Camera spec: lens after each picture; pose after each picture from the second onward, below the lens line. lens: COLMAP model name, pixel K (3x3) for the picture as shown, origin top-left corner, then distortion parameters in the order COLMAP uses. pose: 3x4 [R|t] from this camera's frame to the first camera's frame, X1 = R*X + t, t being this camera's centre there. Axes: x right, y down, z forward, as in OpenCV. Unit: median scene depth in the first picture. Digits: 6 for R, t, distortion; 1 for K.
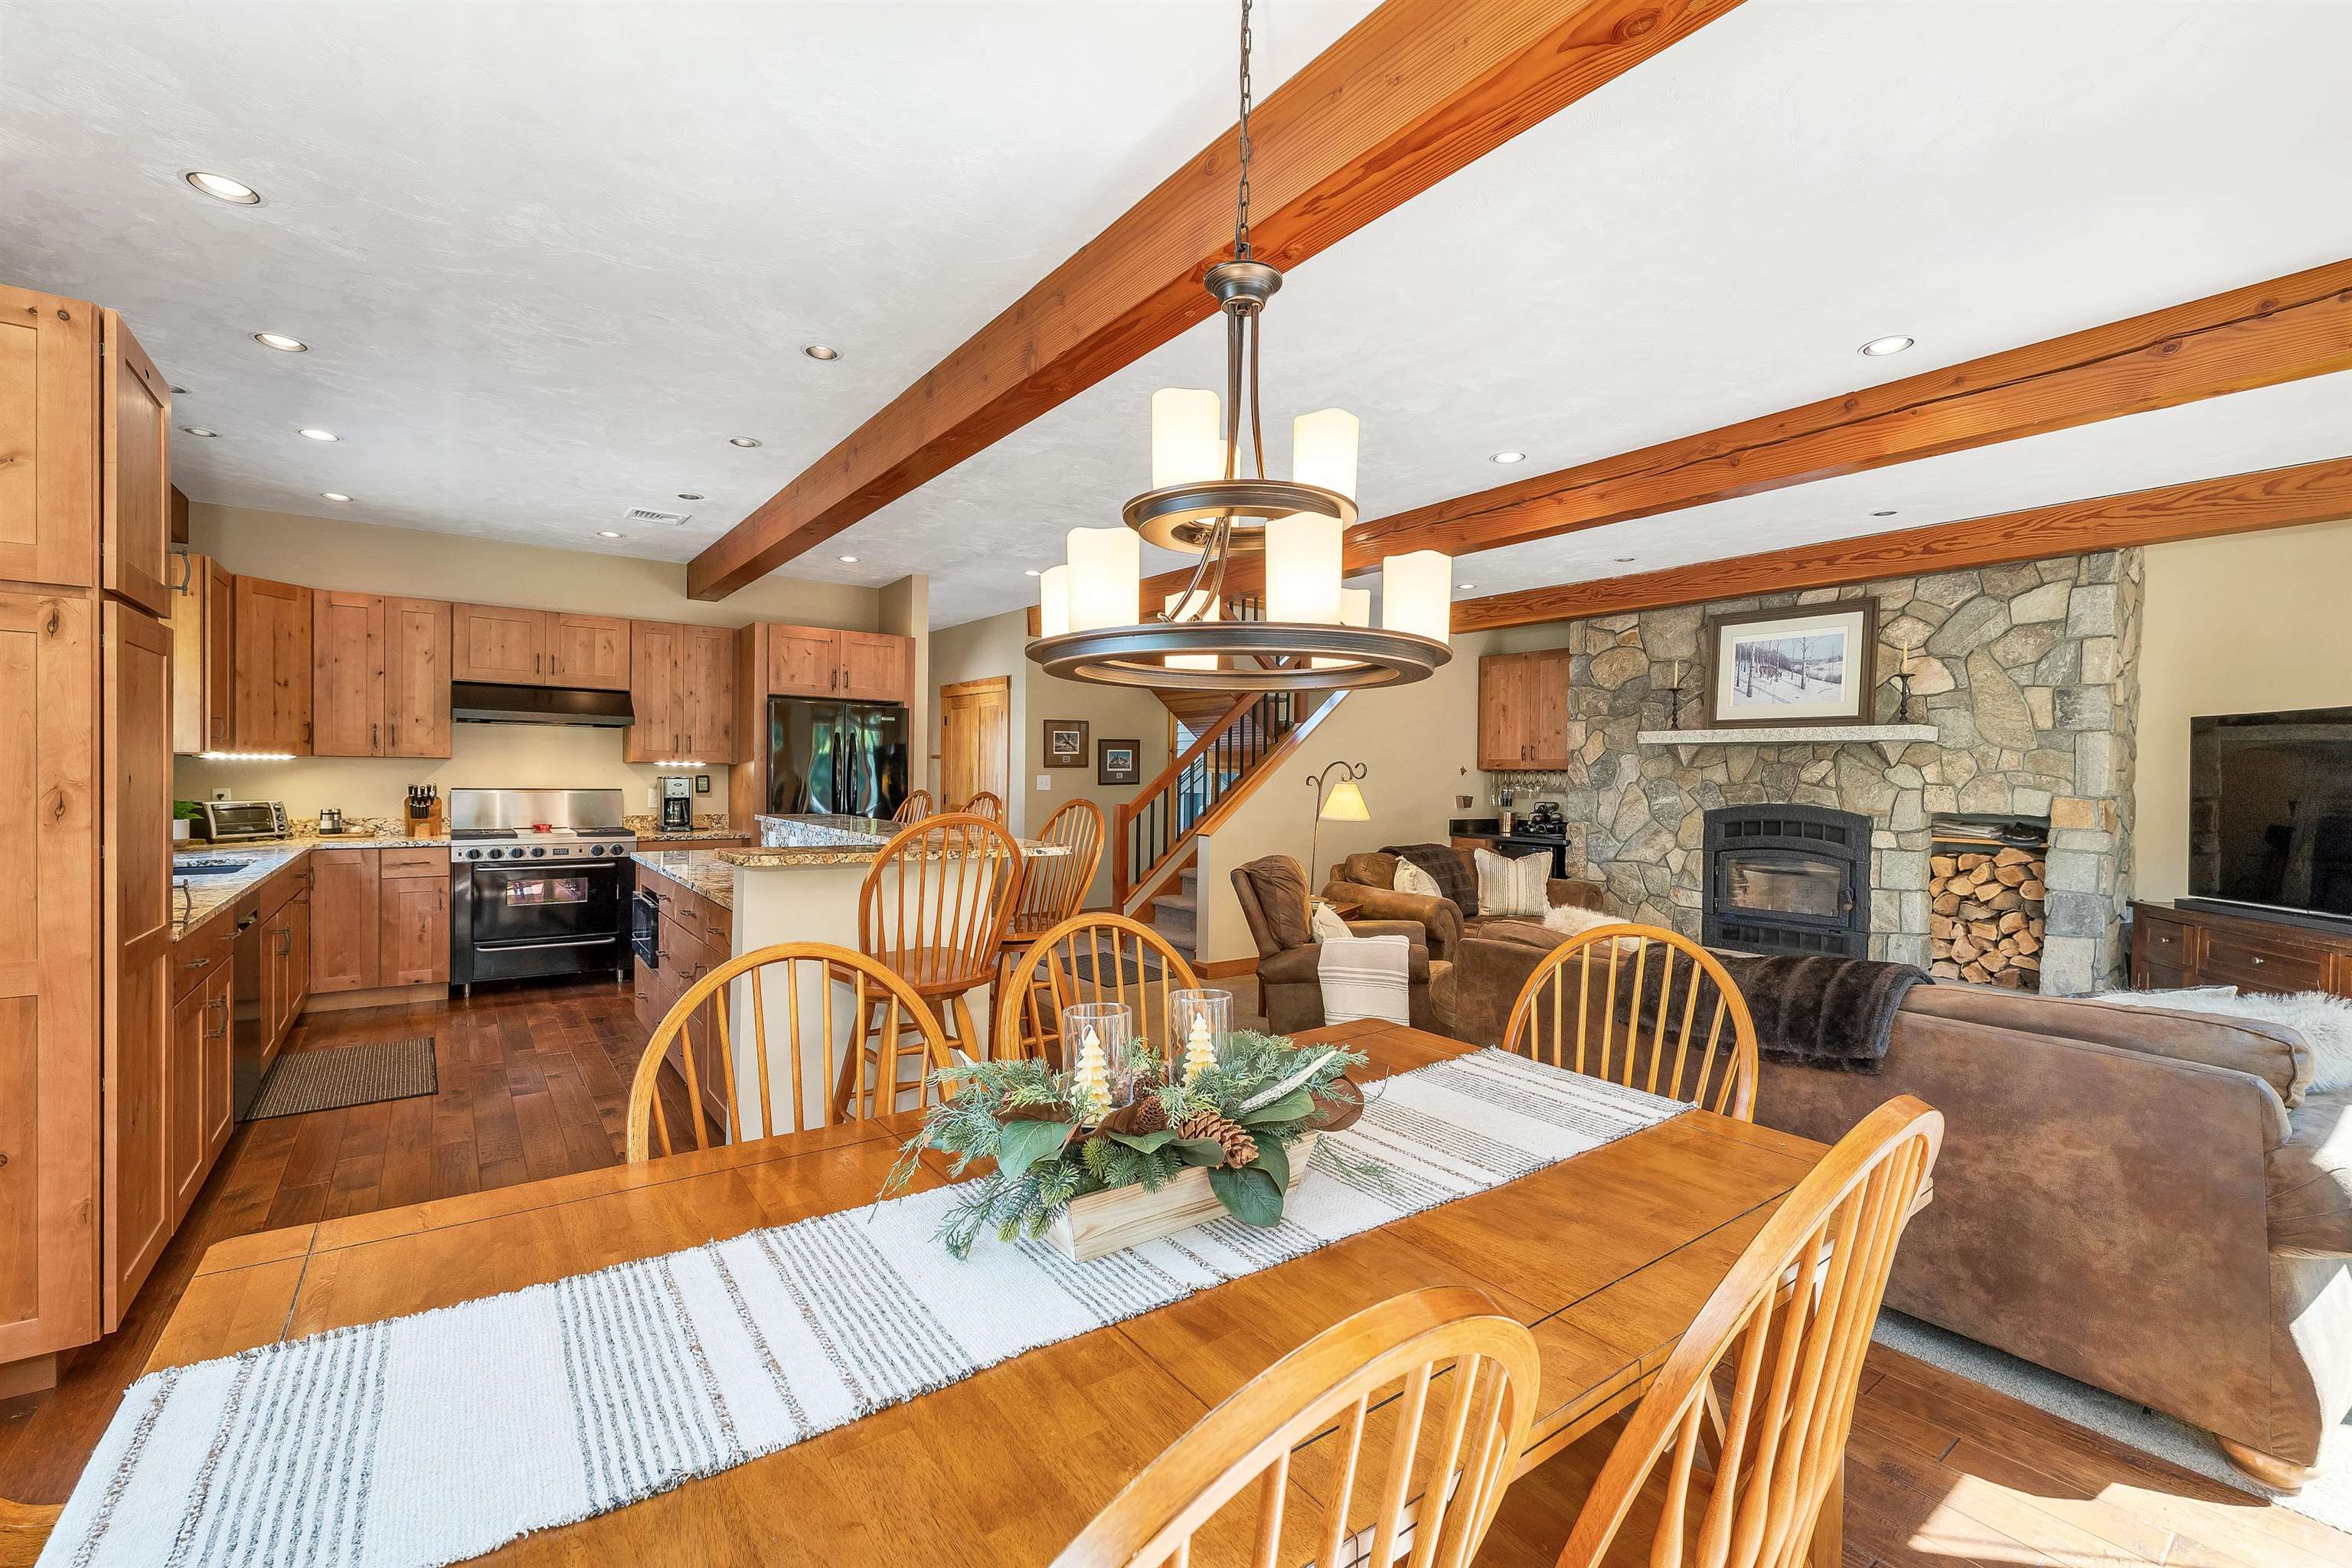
lens RADIAL K [[984.1, 0, 1171.5], [0, 984.1, 789.2], [0, 0, 1]] dist [0.001652, 0.000408]
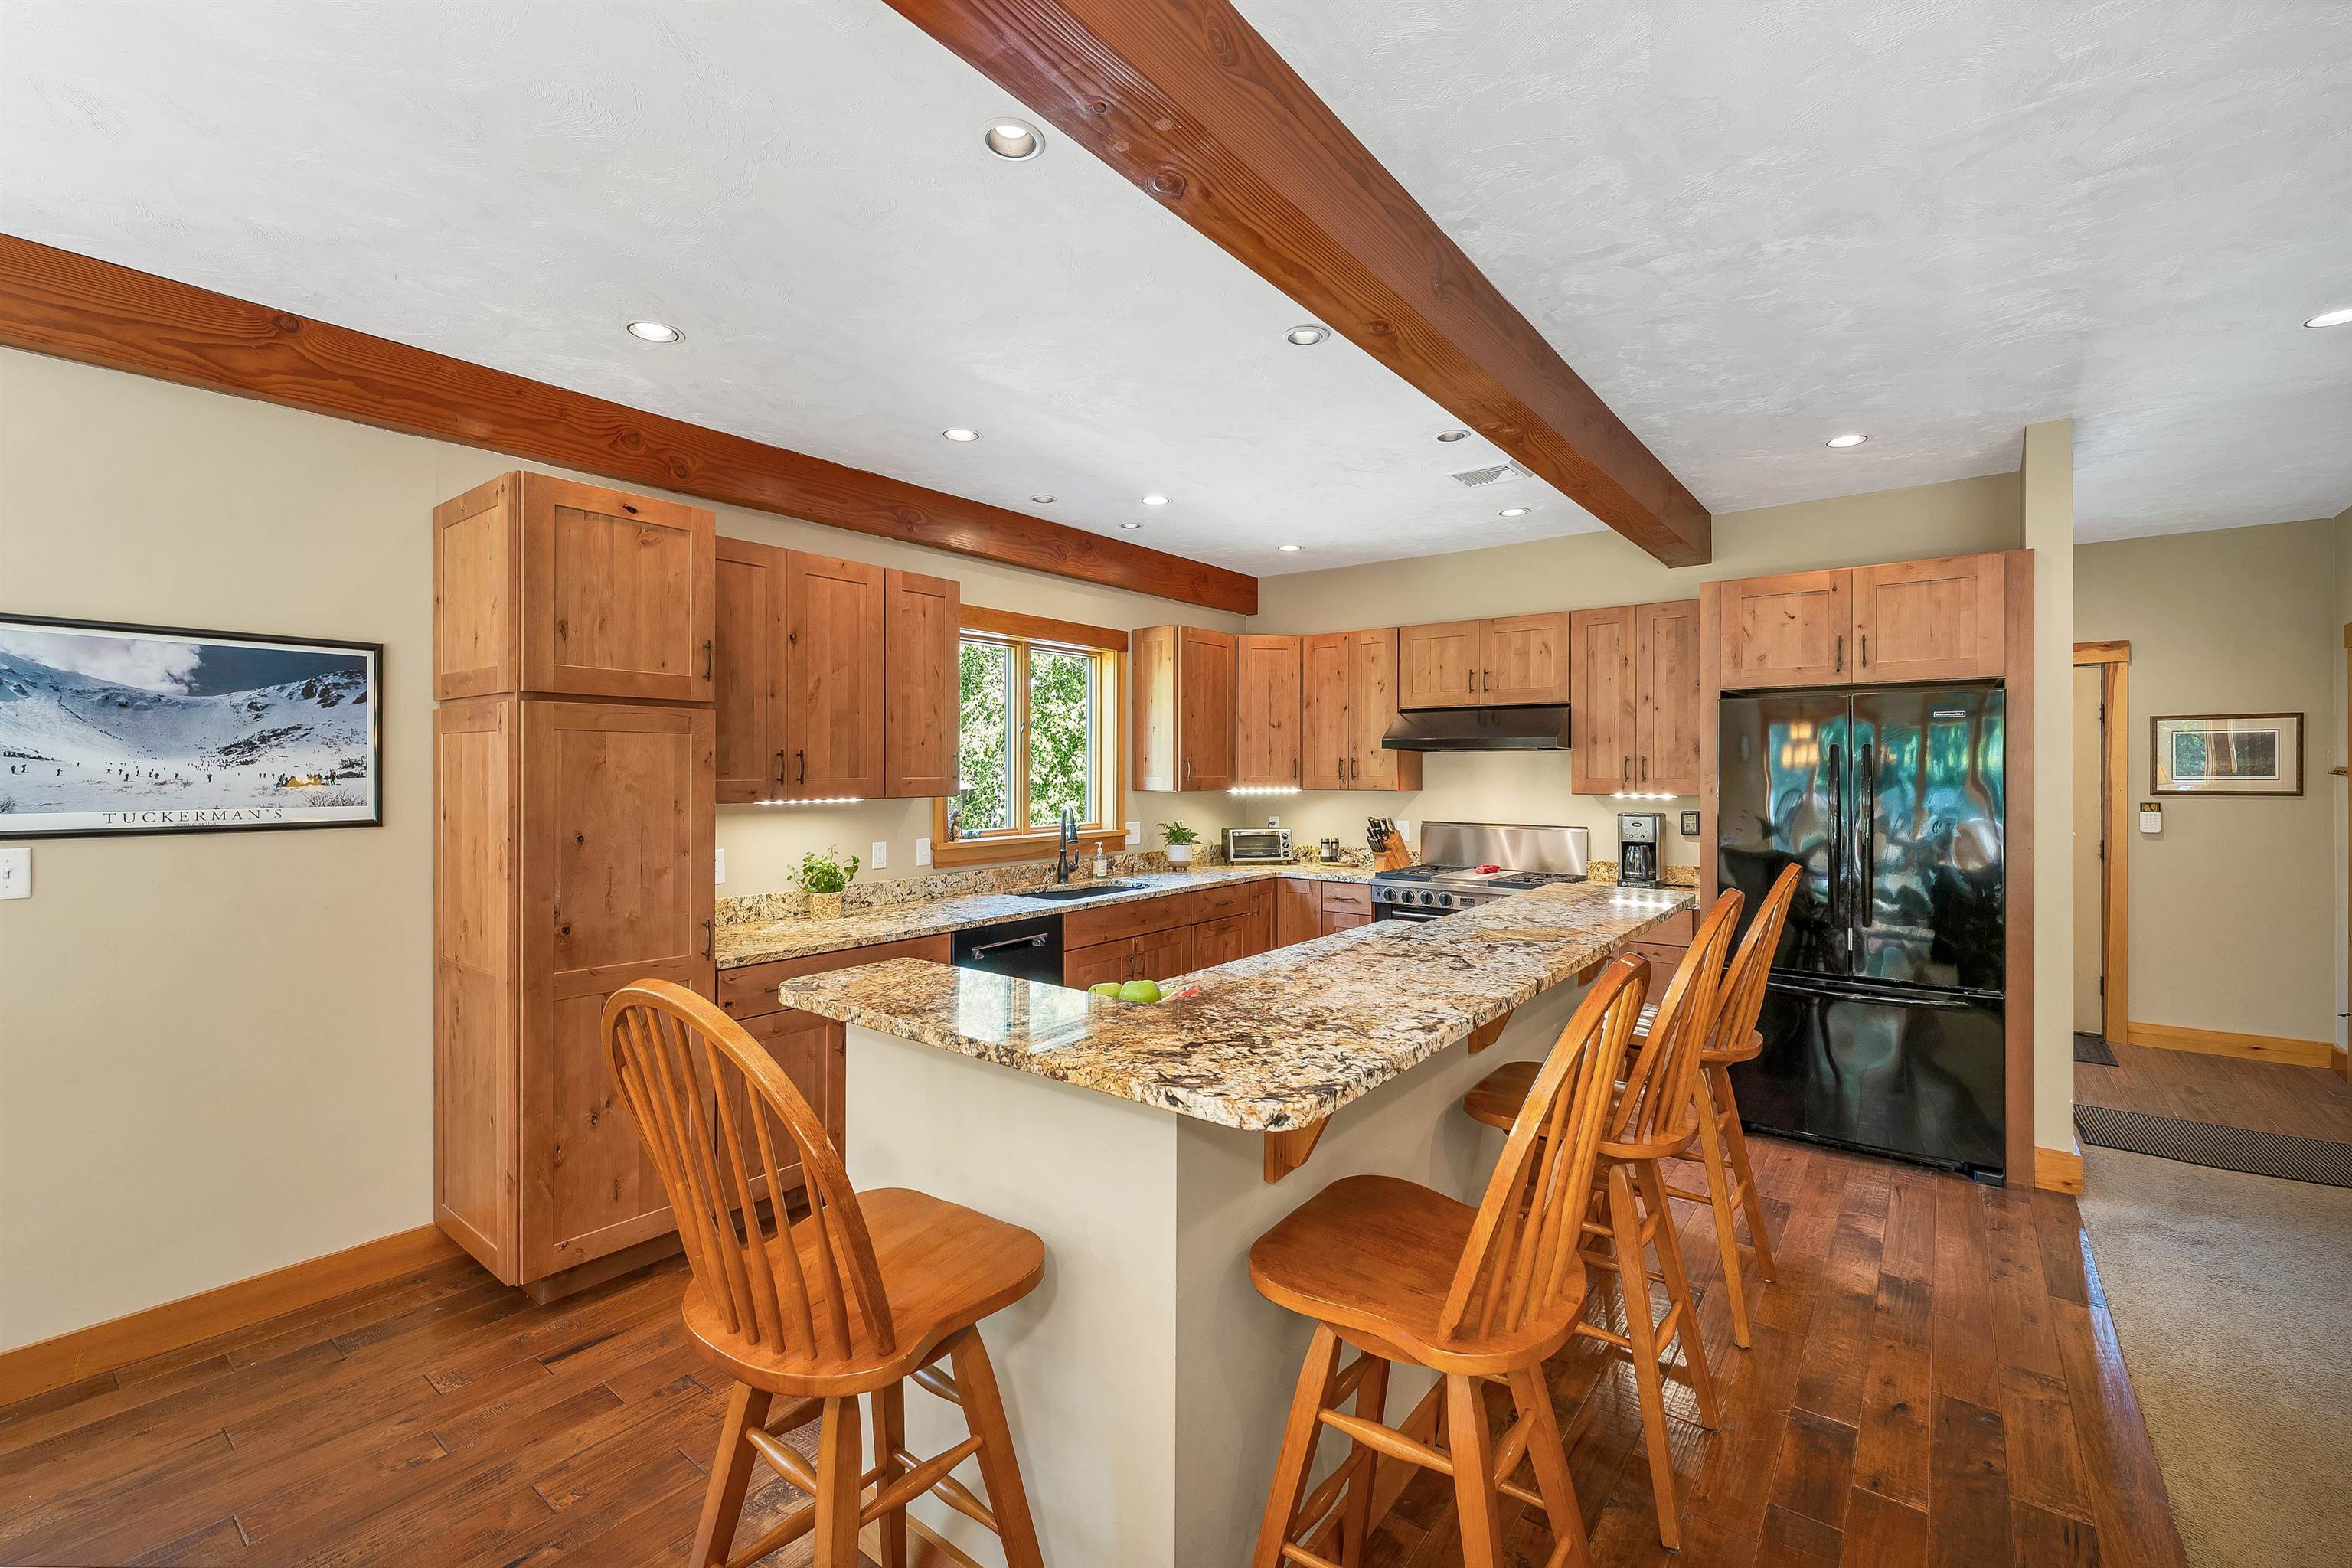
lens RADIAL K [[987.1, 0, 1171.3], [0, 987.1, 770.7], [0, 0, 1]] dist [-0.000811, 0.000075]
pose [[0.270550, -0.013768, -0.962607, 0.129441], [-0.010806, 0.999791, -0.017337, -0.032218], [0.962645, 0.015092, 0.270345, 0.533673]]
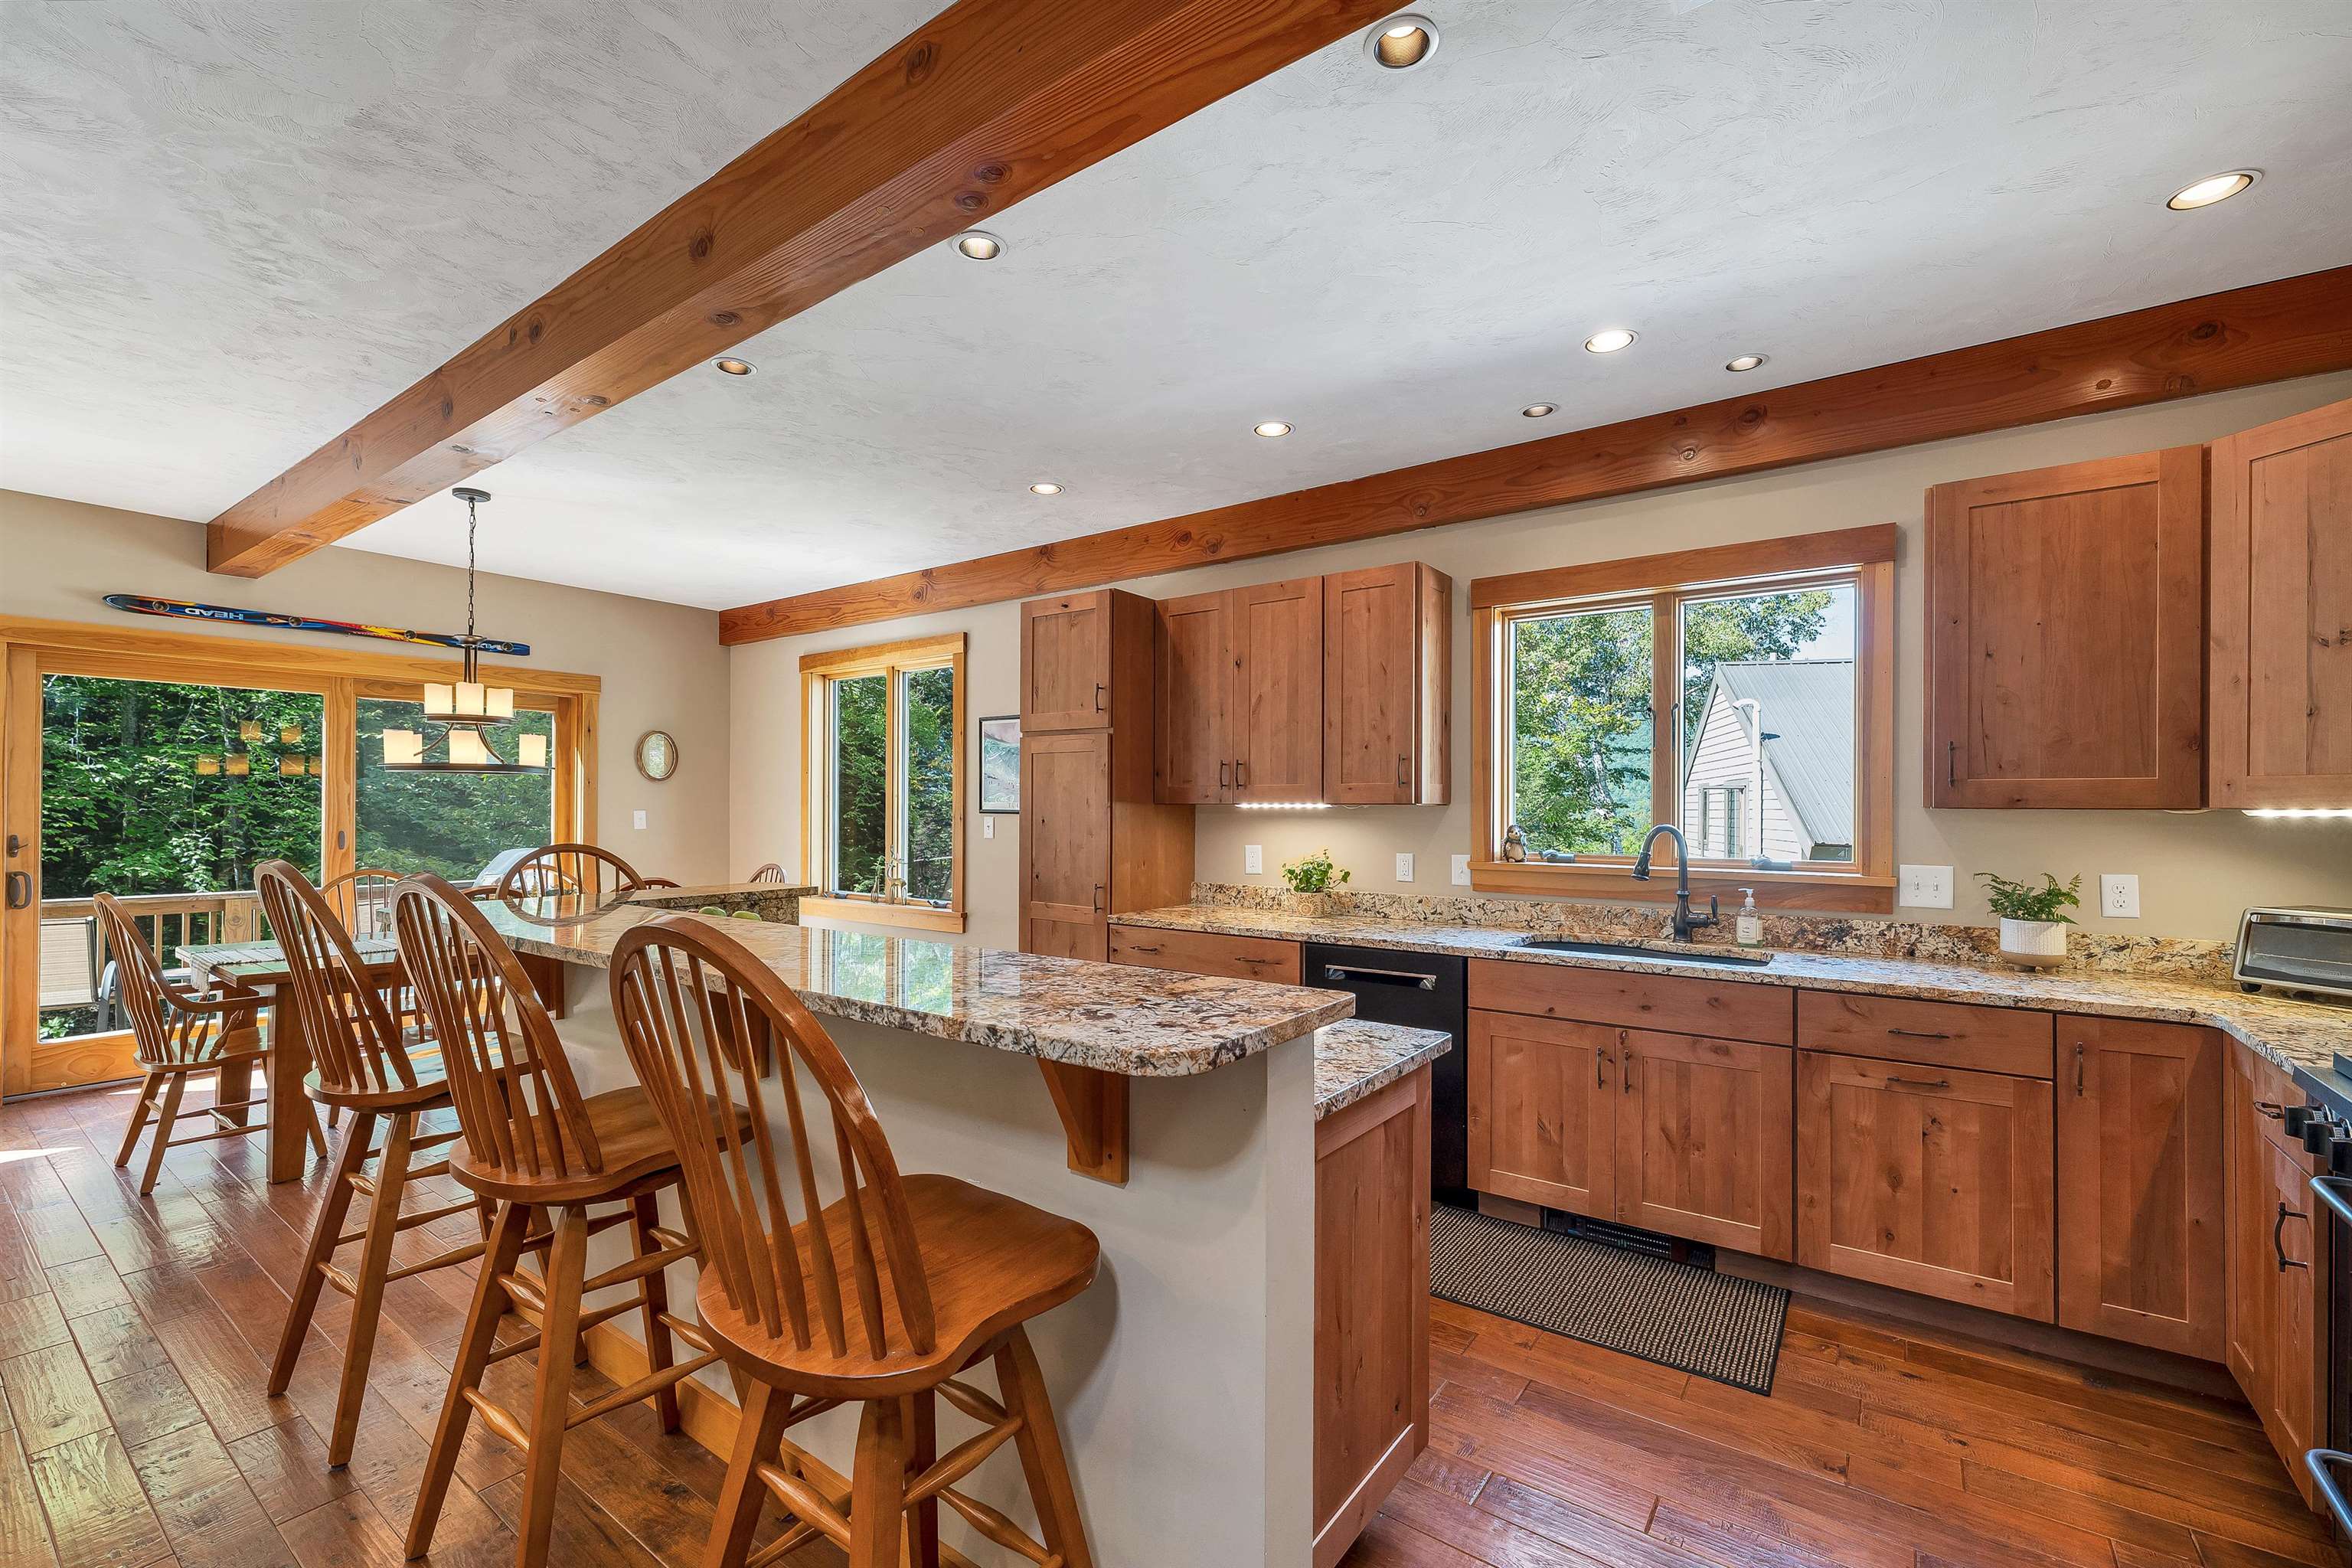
lens RADIAL K [[991.9, 0, 1169.8], [0, 991.9, 808.6], [0, 0, 1]] dist [0.001829, 0.000669]
pose [[-0.955532, -0.021194, -0.294125, -0.275056], [-0.025219, 0.999633, 0.009898, -0.023804], [0.293807, 0.016876, -0.955716, 1.152979]]
